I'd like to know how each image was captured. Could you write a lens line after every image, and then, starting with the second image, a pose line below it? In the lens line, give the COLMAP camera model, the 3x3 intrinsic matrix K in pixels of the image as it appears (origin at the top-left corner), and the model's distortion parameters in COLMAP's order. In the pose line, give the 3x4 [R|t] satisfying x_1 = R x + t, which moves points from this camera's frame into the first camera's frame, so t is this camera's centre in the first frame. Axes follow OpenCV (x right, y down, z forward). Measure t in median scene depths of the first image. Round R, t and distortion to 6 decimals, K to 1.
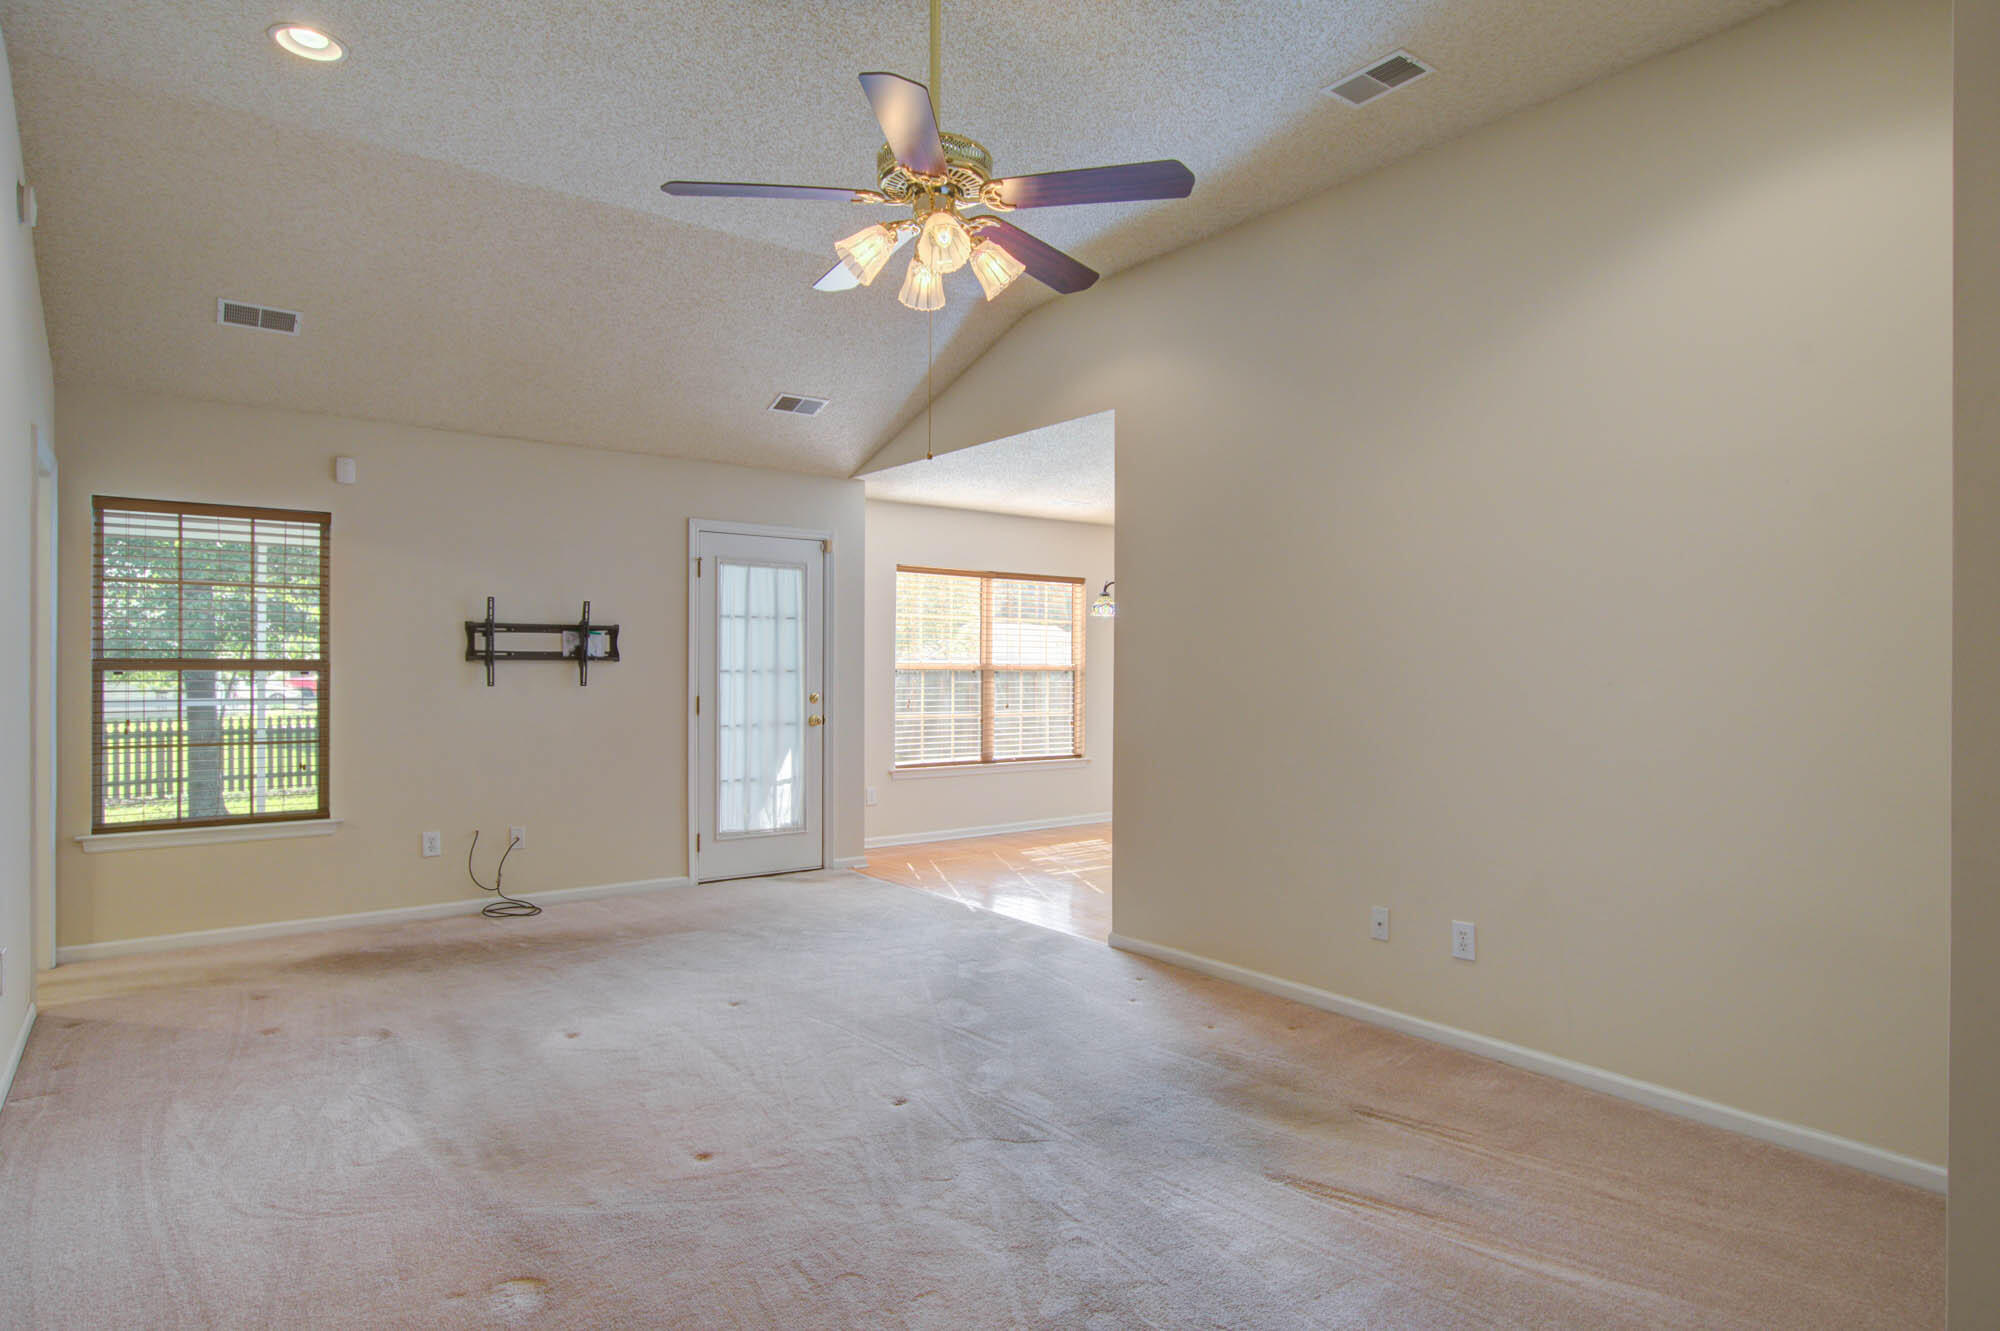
lens RADIAL K [[1116.6, 0, 1000.9], [0, 1116.6, 666.5], [0, 0, 1]] dist [-0.001228, -0.000806]
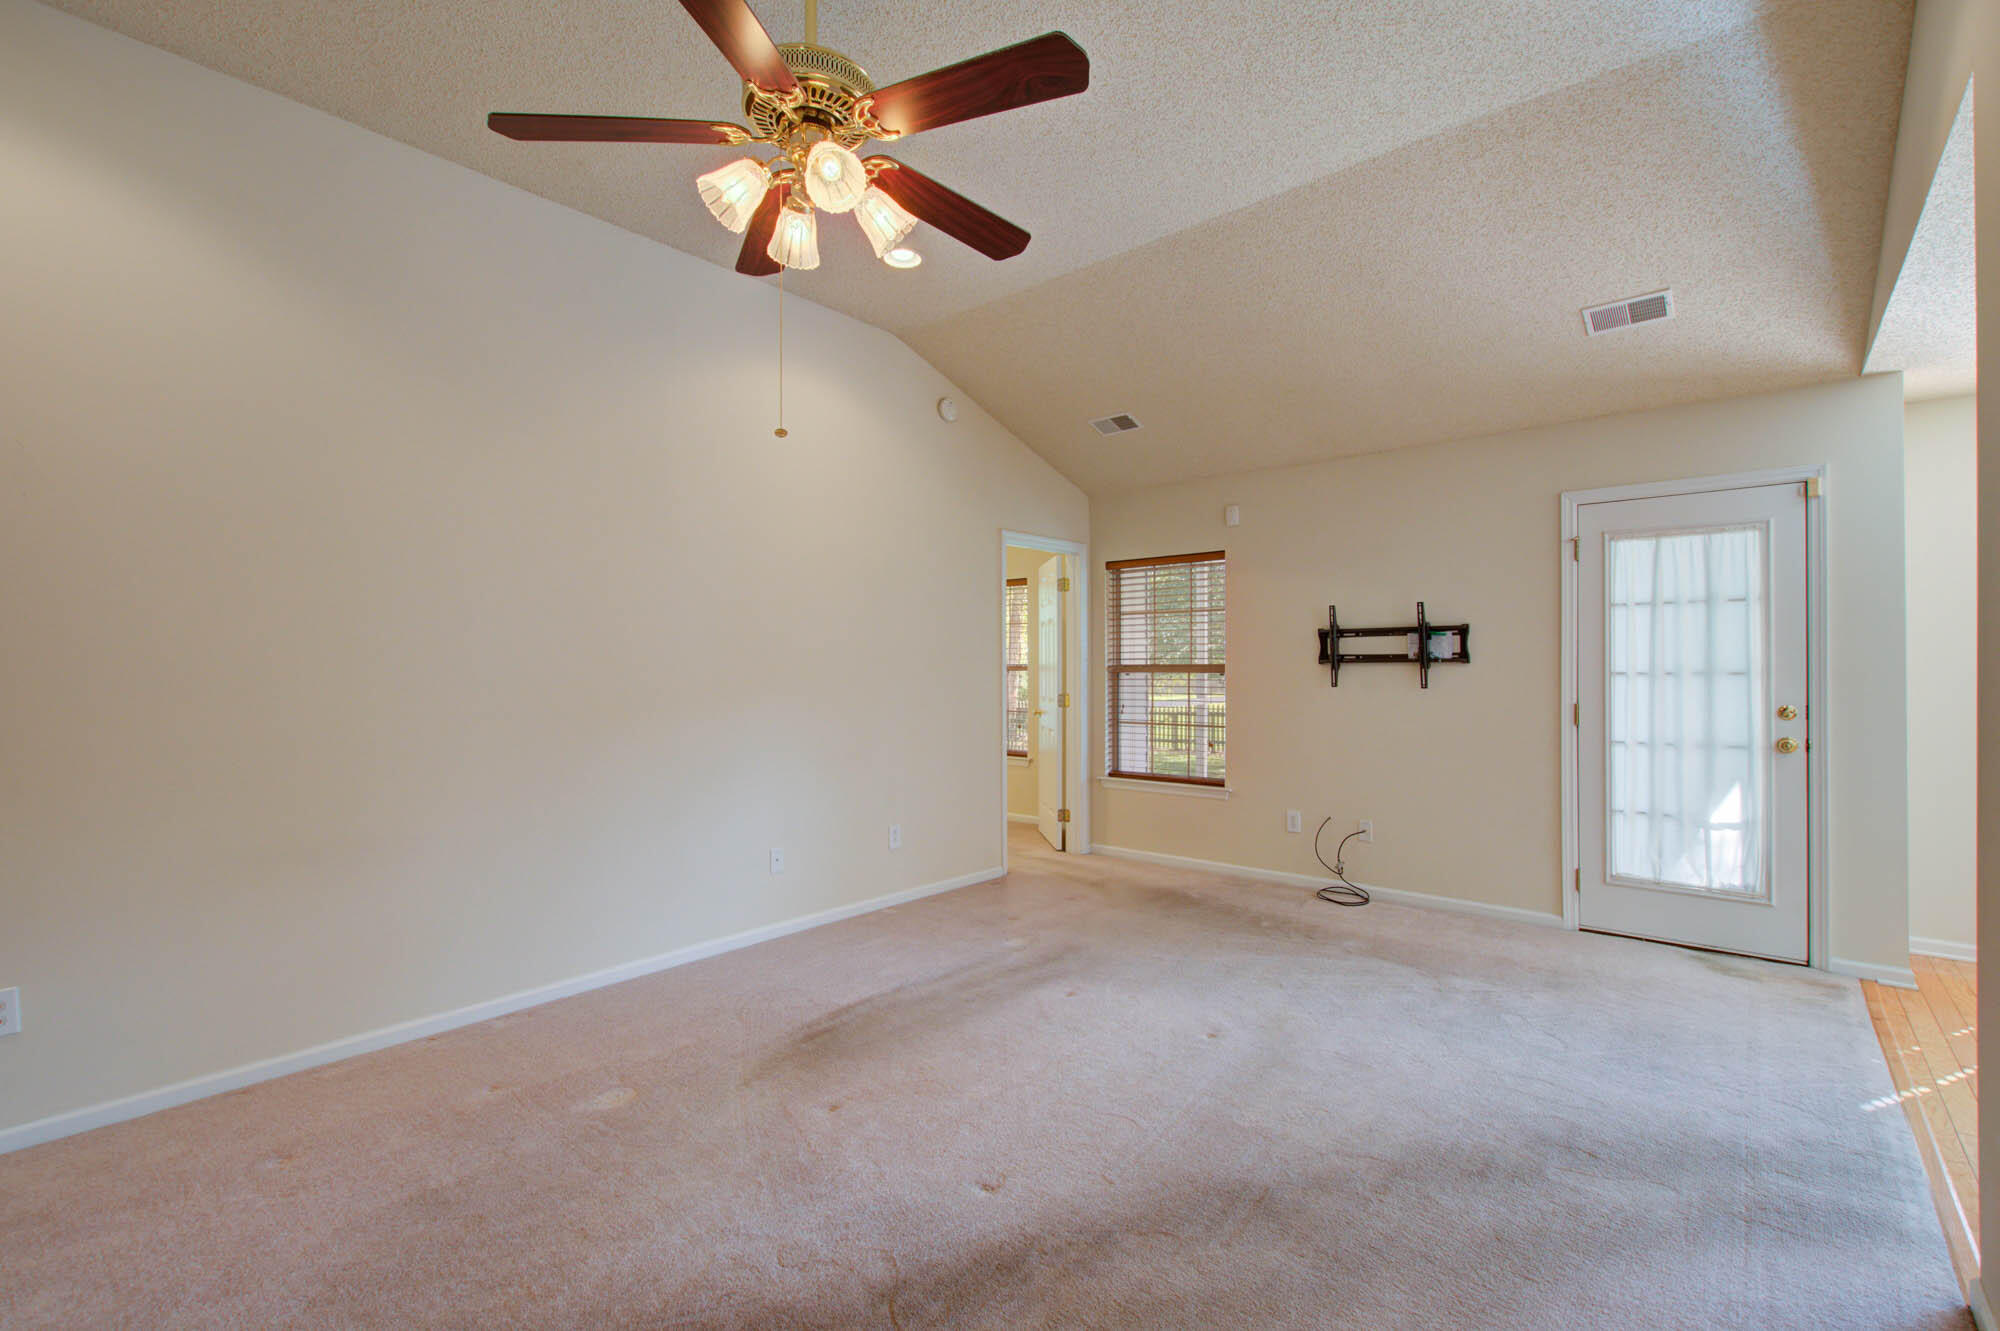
lens RADIAL K [[879.7, 0, 996.5], [0, 879.7, 668.6], [0, 0, 1]] dist [-0.000711, 0.001159]
pose [[0.210026, -0.006864, -0.977672, 0.272201], [0.000933, 0.999976, -0.006821, 0.004463], [0.977695, 0.000520, 0.210028, 0.427533]]
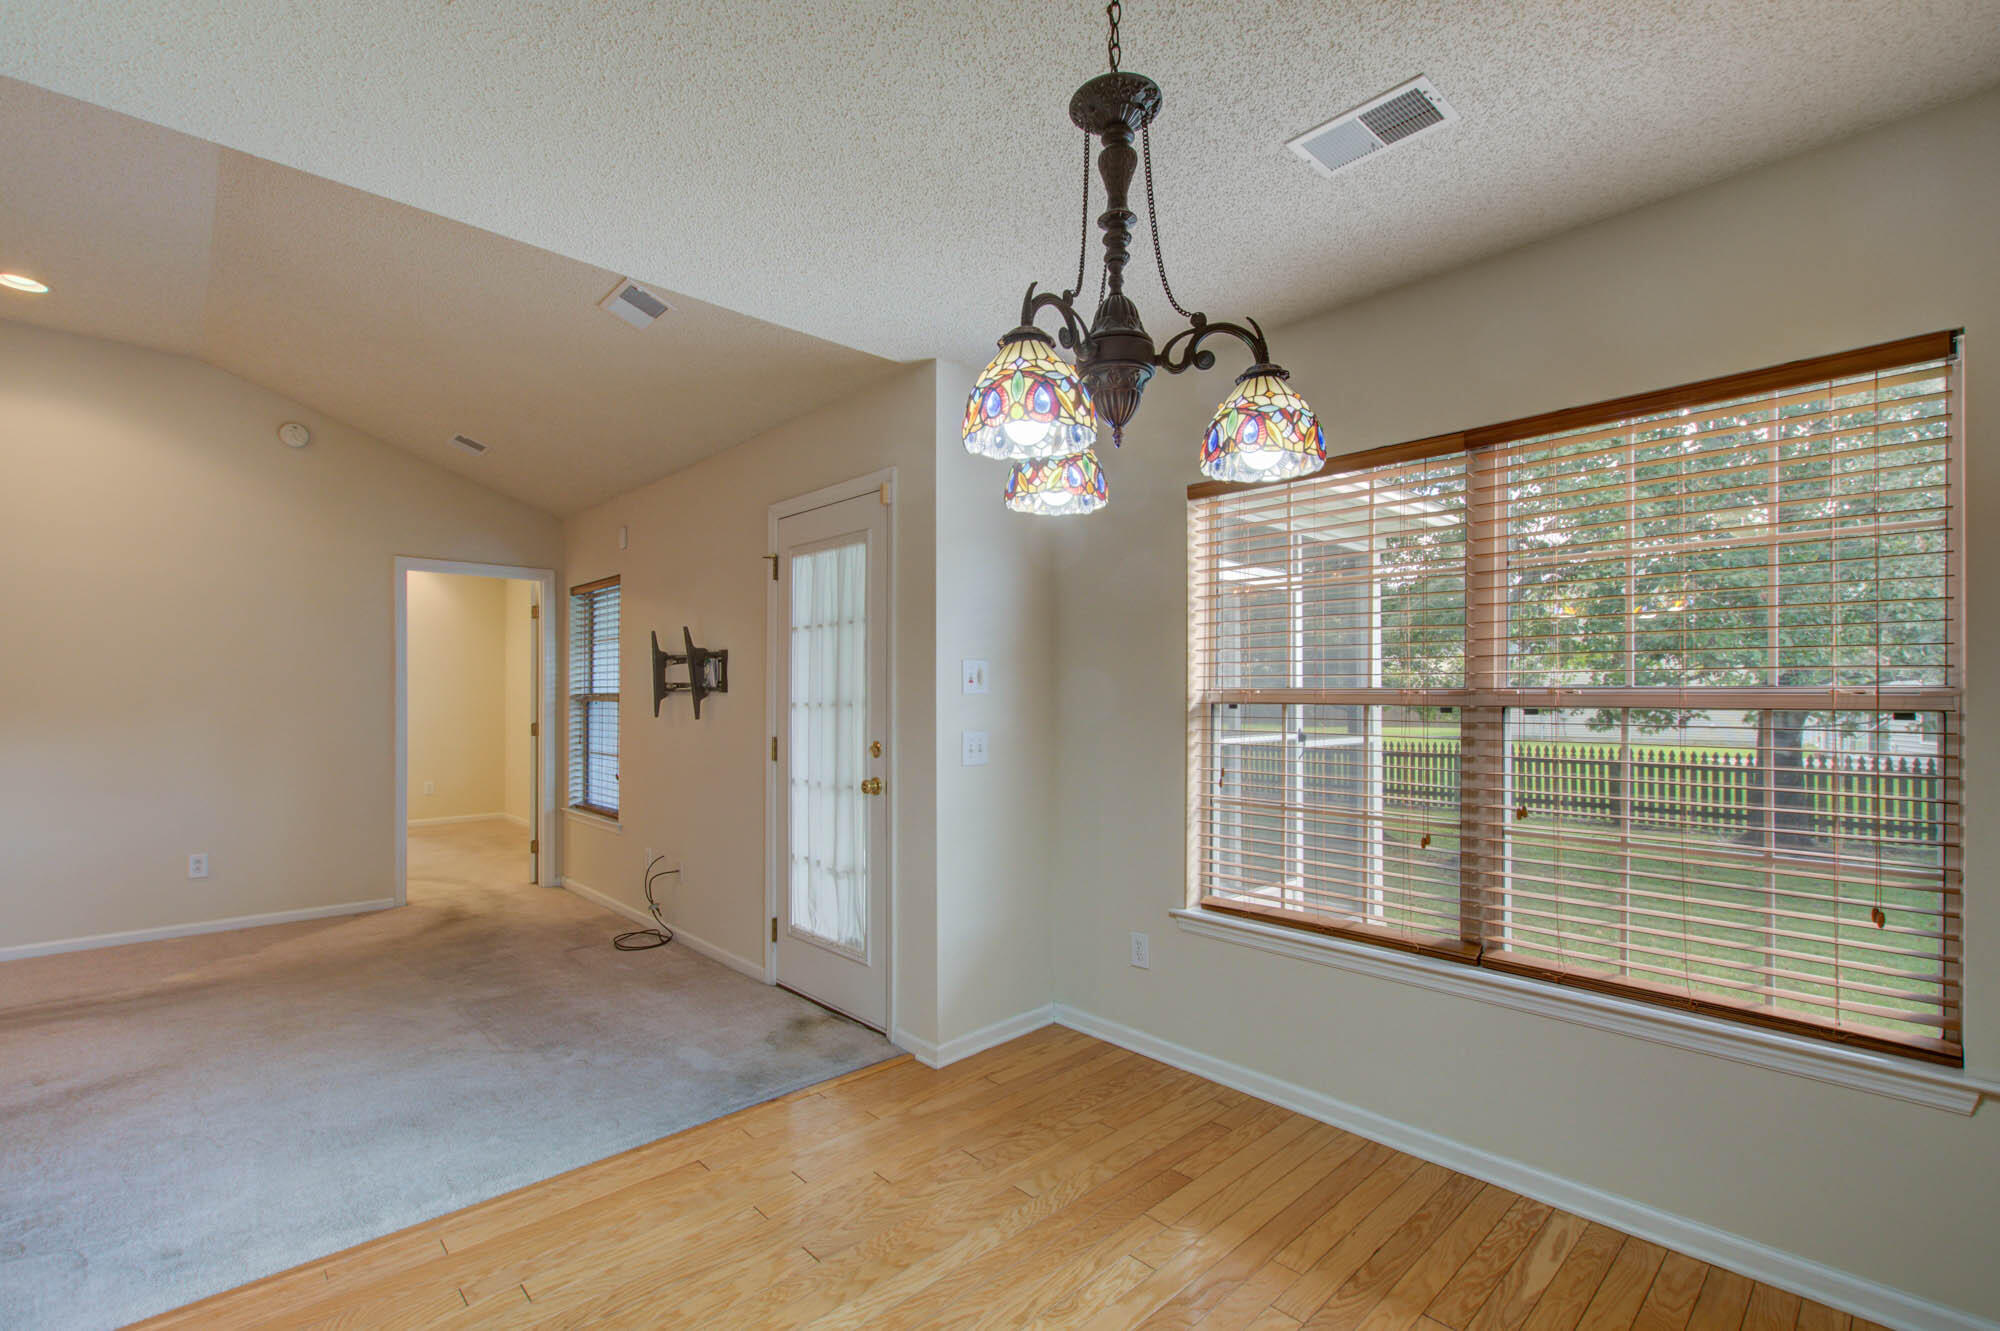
lens RADIAL K [[879.7, 0, 974.1], [0, 879.7, 688.5], [0, 0, 1]] dist [-0.000711, 0.001159]
pose [[0.101650, -0.015973, -0.994692, 0.329689], [-0.000883, 0.999869, -0.016147, 0.003392], [0.994820, 0.002519, 0.101623, 1.043779]]
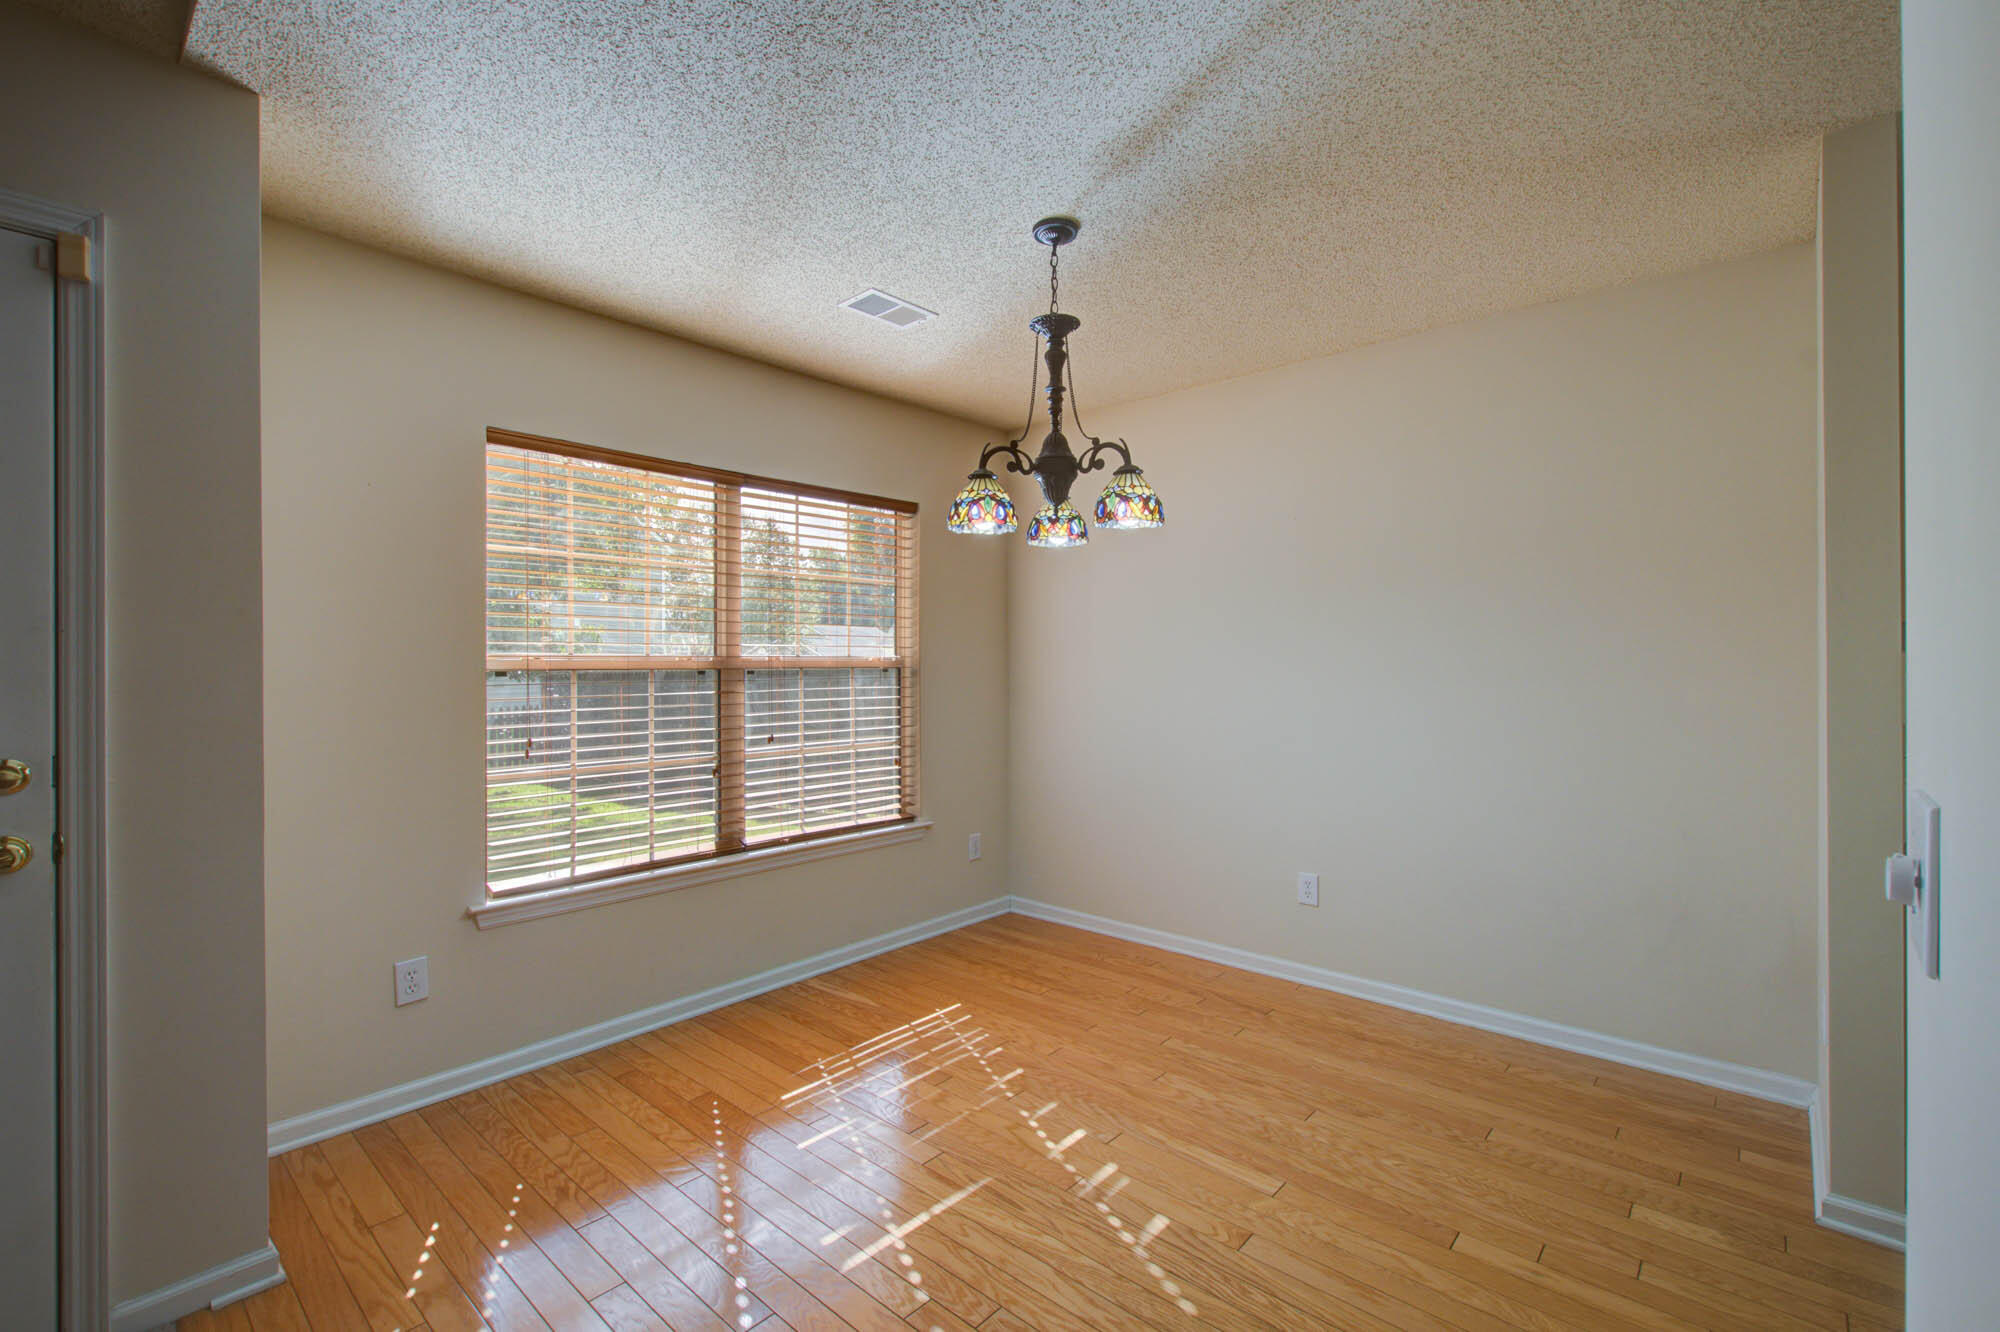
lens RADIAL K [[879.7, 0, 1000.6], [0, 879.7, 665.0], [0, 0, 1]] dist [-0.000711, 0.001159]
pose [[0.983037, -0.007050, 0.183269, 0.046439], [0.006720, 0.999974, 0.002420, 0.001499], [-0.183282, -0.001147, 0.983060, 0.759960]]
